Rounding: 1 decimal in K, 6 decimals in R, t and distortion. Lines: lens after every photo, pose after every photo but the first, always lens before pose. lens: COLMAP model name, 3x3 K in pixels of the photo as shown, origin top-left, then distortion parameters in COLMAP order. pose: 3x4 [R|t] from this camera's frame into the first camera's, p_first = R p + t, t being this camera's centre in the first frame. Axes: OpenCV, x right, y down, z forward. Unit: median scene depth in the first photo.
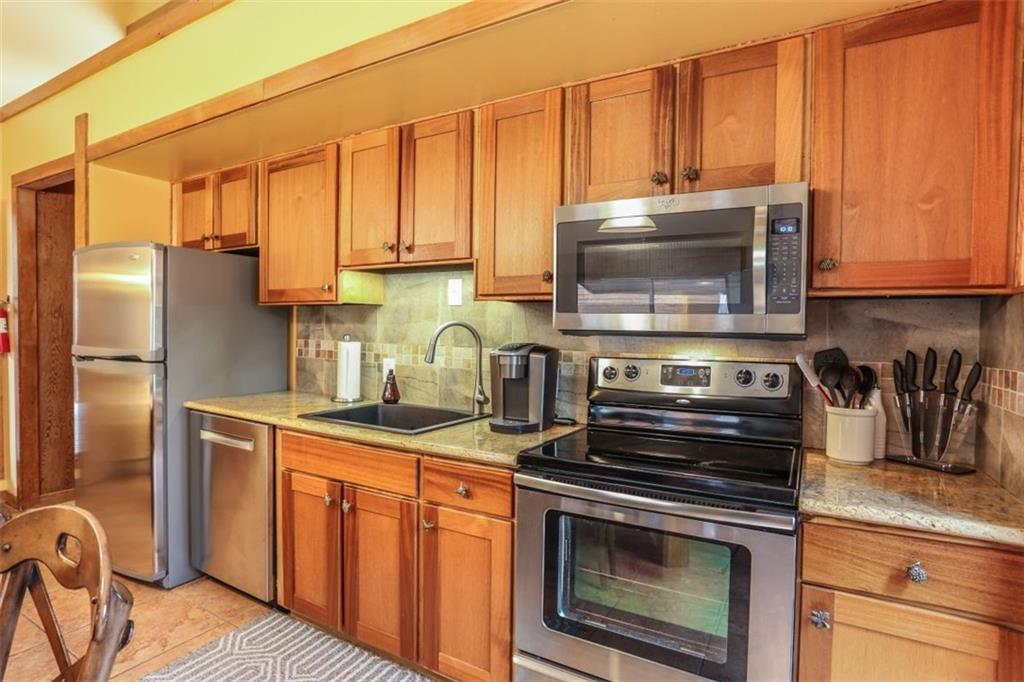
lens RADIAL K [[547.7, 0, 505.4], [0, 547.7, 337.9], [0, 0, 1]] dist [-0.033059, 0.006618]
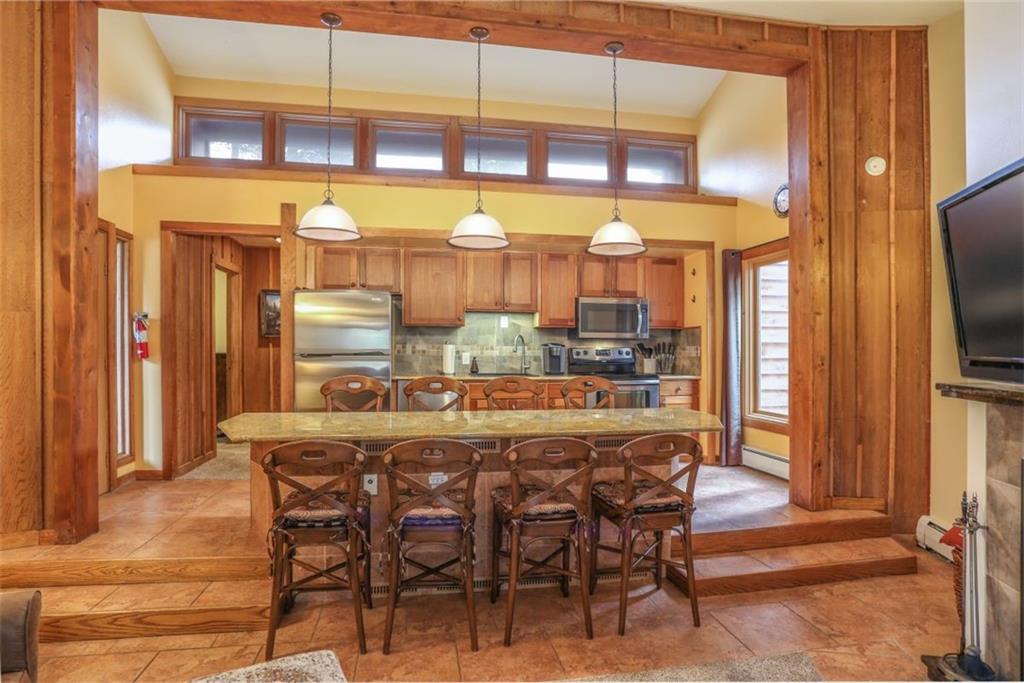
lens RADIAL K [[547.7, 0, 517.7], [0, 547.7, 345.4], [0, 0, 1]] dist [-0.033059, 0.006618]
pose [[0.747950, -0.006172, 0.663726, -1.738086], [0.017596, 0.999790, -0.010532, 0.042986], [-0.663522, 0.019557, 0.747901, -0.822417]]
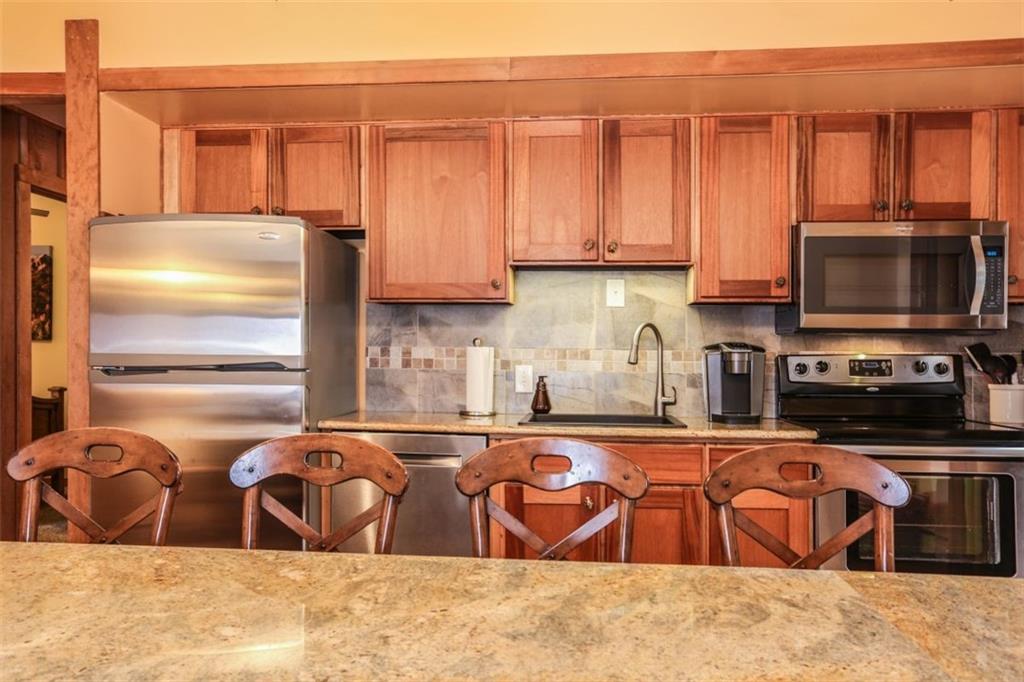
lens RADIAL K [[838.7, 0, 510.1], [0, 838.7, 347.7], [0, 0, 1]] dist [0.013521, 0.036435]
pose [[0.900706, -0.003620, 0.434414, -0.994925], [0.013107, 0.999737, -0.018844, 0.041648], [-0.434231, 0.022667, 0.900516, -0.266012]]
